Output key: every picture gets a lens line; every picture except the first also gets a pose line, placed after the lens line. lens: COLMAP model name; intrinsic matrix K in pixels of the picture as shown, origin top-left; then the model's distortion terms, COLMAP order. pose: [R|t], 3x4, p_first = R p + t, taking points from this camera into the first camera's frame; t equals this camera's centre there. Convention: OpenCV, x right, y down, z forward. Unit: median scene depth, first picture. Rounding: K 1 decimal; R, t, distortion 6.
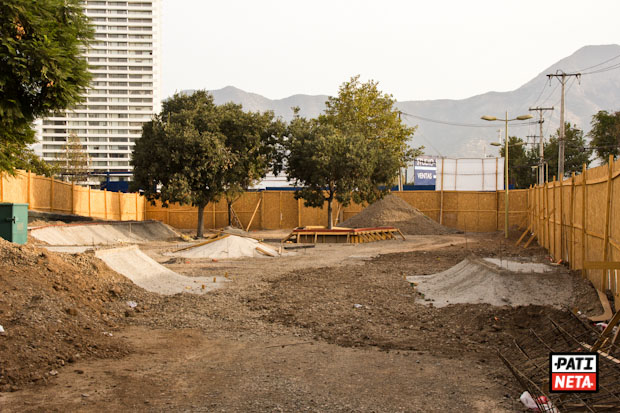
lens RADIAL K [[889.0, 0, 310.4], [0, 889.0, 206.3], [0, 0, 1]] dist [0.118625, 0.000000]
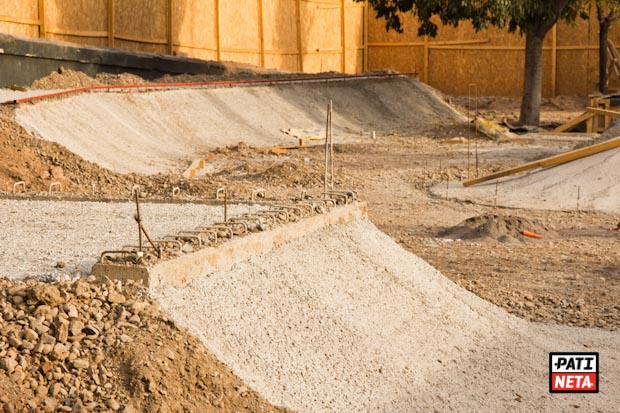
lens RADIAL K [[2085.9, 0, 310.2], [0, 2085.9, 206.6], [0, 0, 1]] dist [0.781836, 0.000000]
pose [[0.978899, 0.021547, -0.203205, -0.043359], [-0.004955, 0.996636, 0.081808, 0.000878], [0.204284, -0.079075, 0.975713, 0.209579]]
